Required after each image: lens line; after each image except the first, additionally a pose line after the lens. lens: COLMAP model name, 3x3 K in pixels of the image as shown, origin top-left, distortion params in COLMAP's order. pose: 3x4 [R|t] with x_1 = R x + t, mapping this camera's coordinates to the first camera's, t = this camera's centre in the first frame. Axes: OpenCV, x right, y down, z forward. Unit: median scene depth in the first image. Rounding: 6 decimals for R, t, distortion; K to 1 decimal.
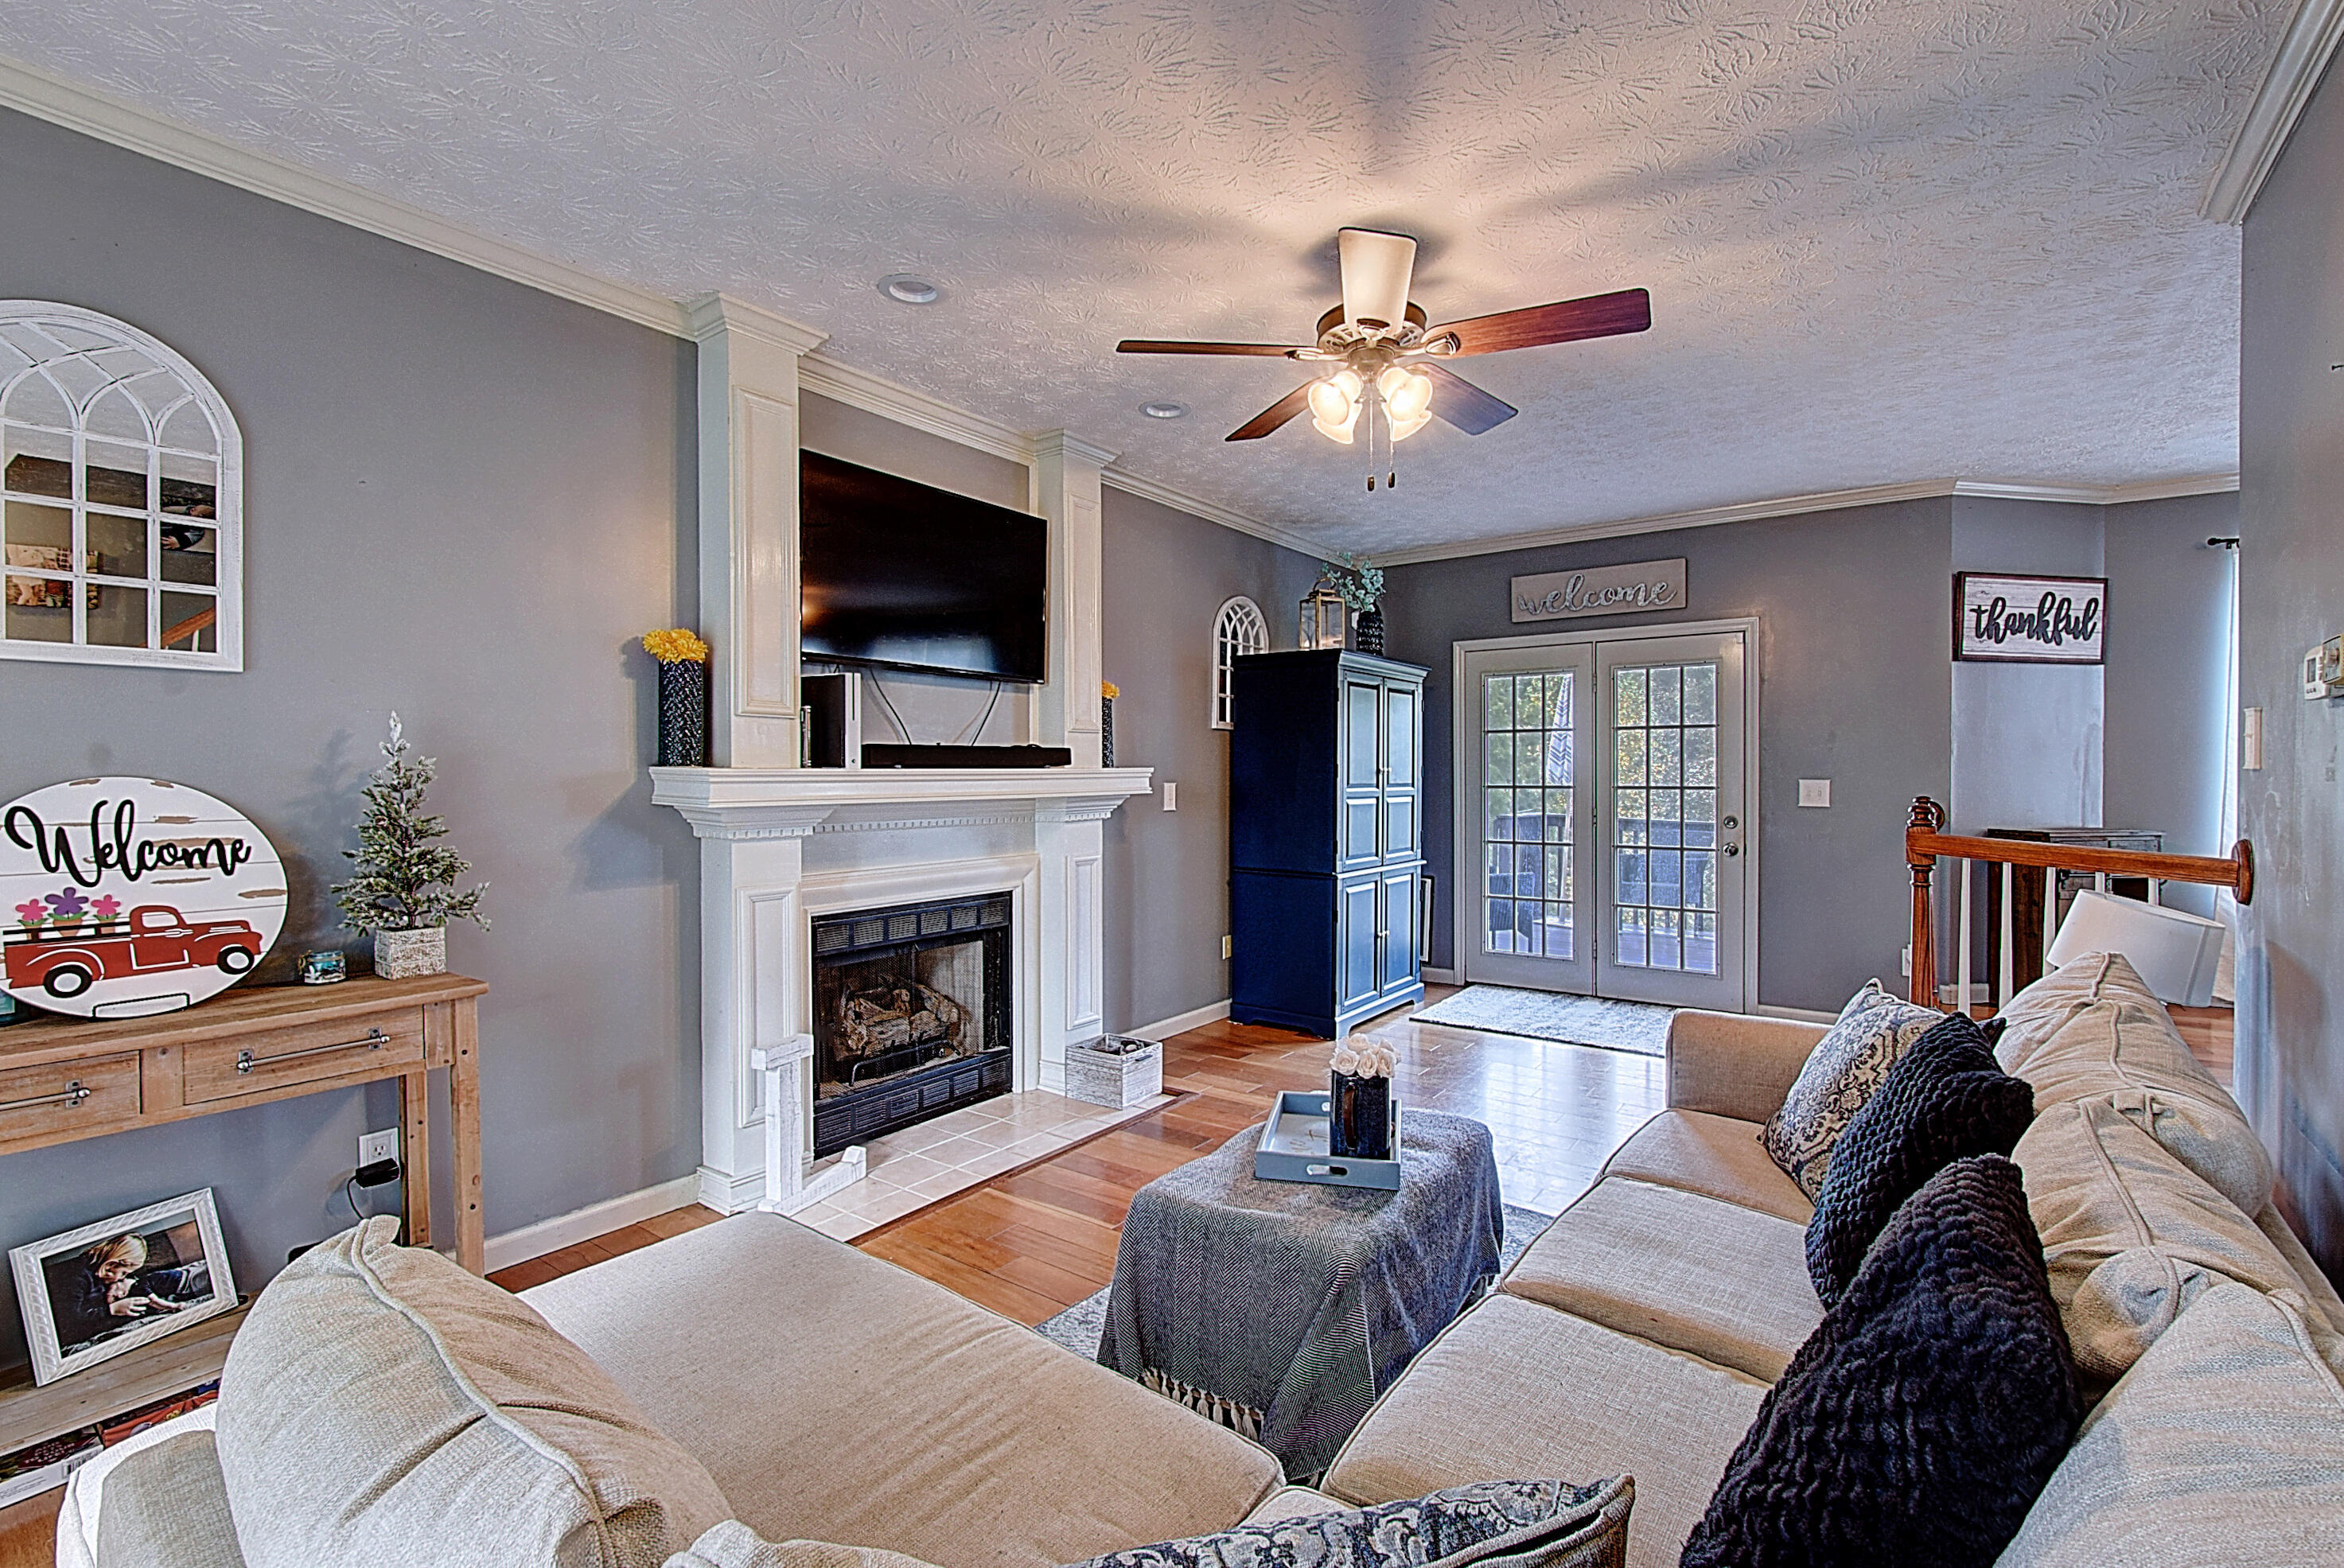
lens RADIAL K [[1039.2, 0, 1176.2], [0, 1039.2, 784.6], [0, 0, 1]] dist [-0.008897, -0.002142]
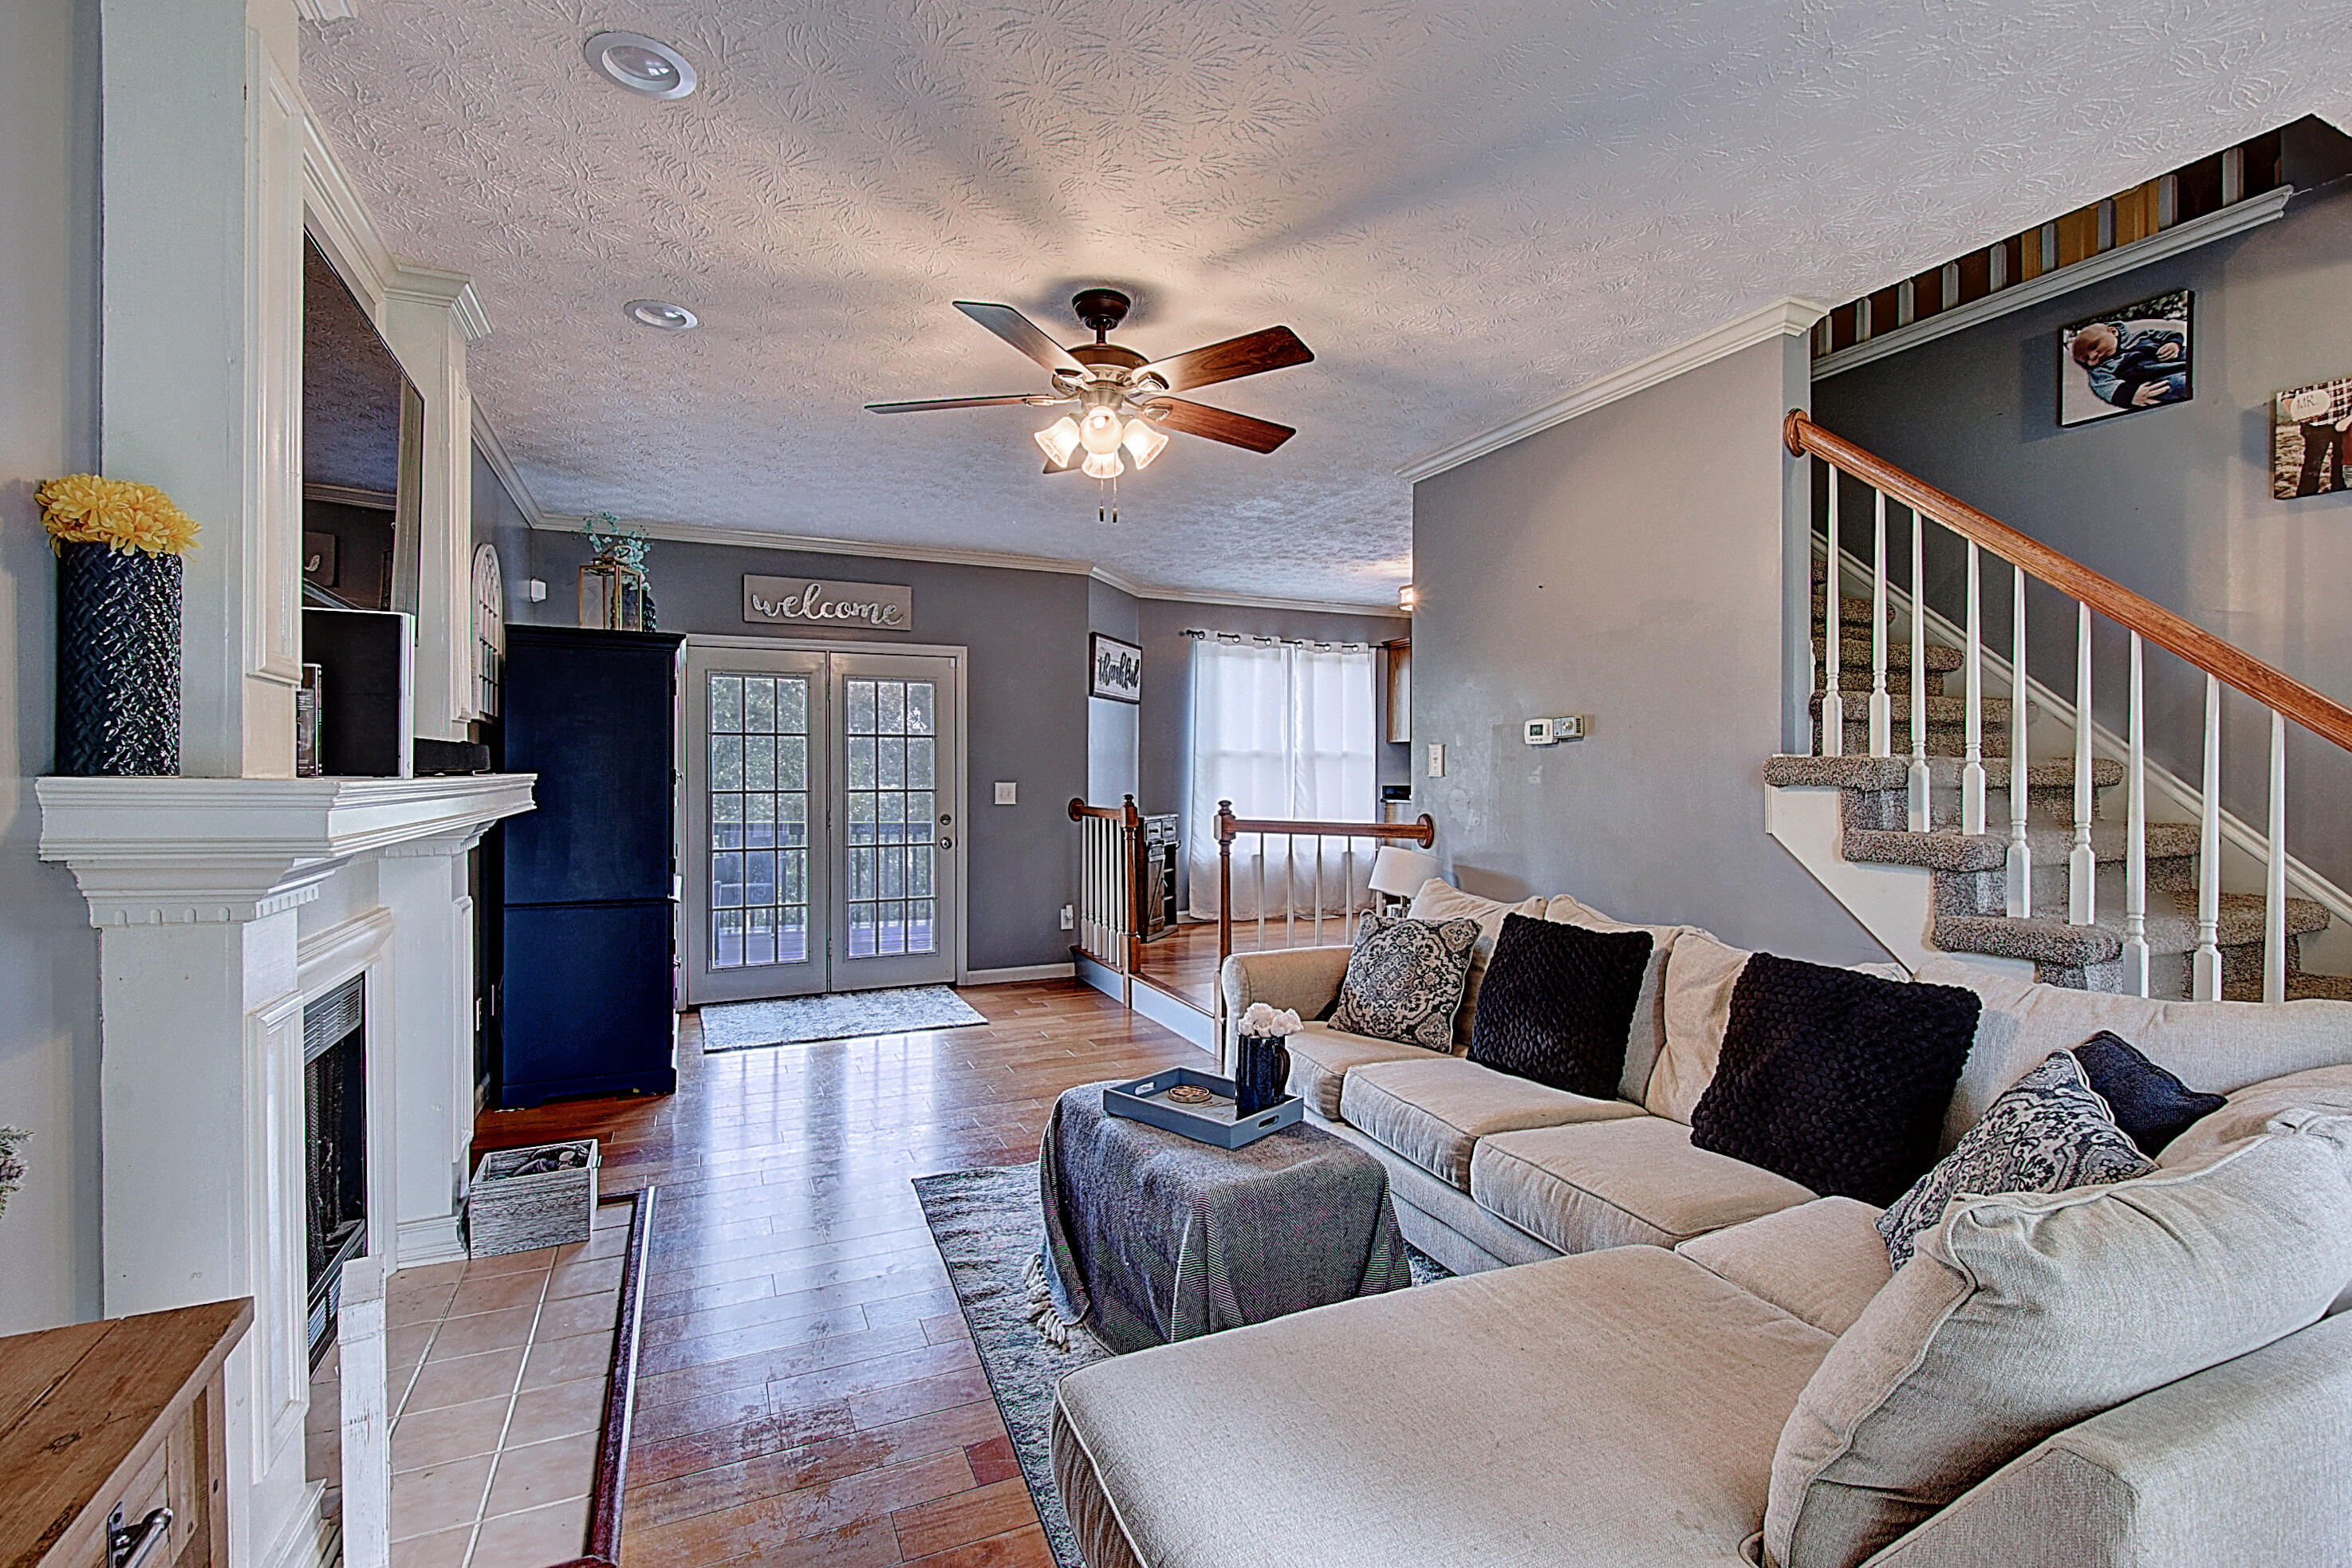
lens RADIAL K [[1037.5, 0, 1181.2], [0, 1037.5, 778.7], [0, 0, 1]] dist [-0.000540, -0.005854]
pose [[0.482342, -0.004019, 0.875974, -0.398984], [0.010461, 0.999945, -0.001172, -0.006343], [-0.875921, 0.009729, 0.482357, 0.223931]]
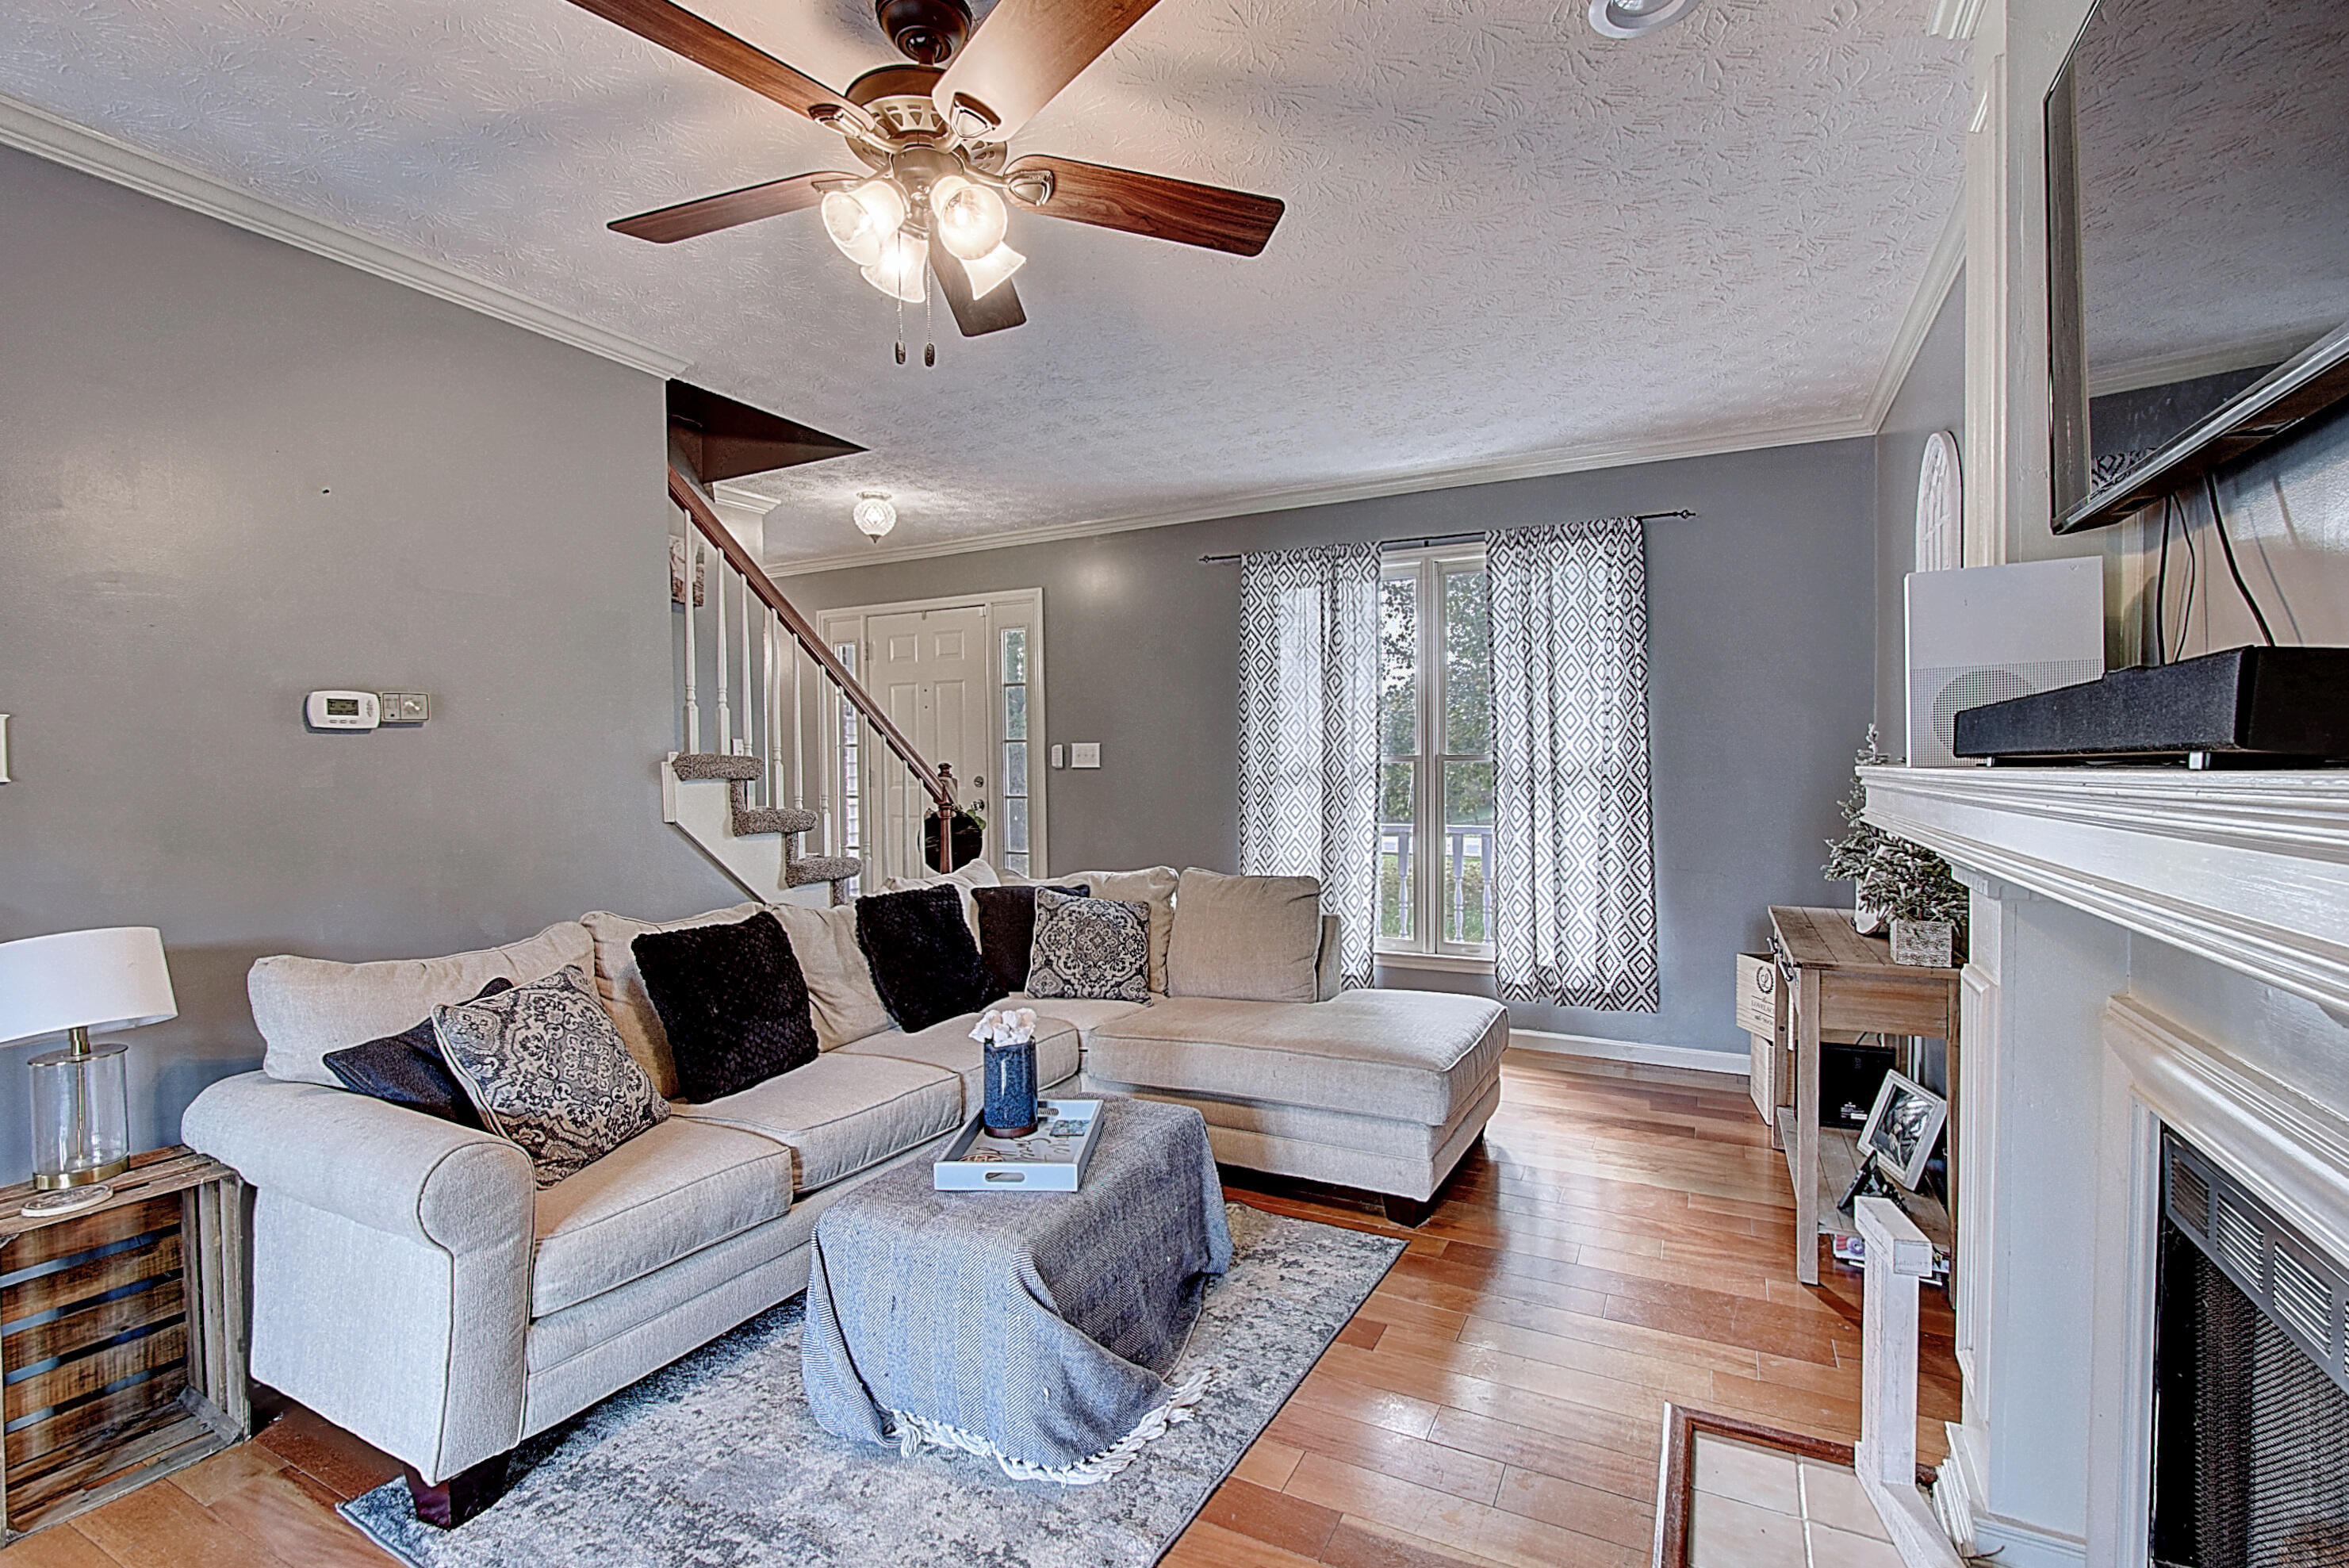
lens RADIAL K [[1036.2, 0, 1173.0], [0, 1036.2, 789.6], [0, 0, 1]] dist [-0.000540, -0.005854]
pose [[-0.987740, 0.010771, -0.155734, 0.076684], [0.005142, 0.999320, 0.036500, -0.016298], [0.156022, 0.035252, -0.987124, 0.943512]]
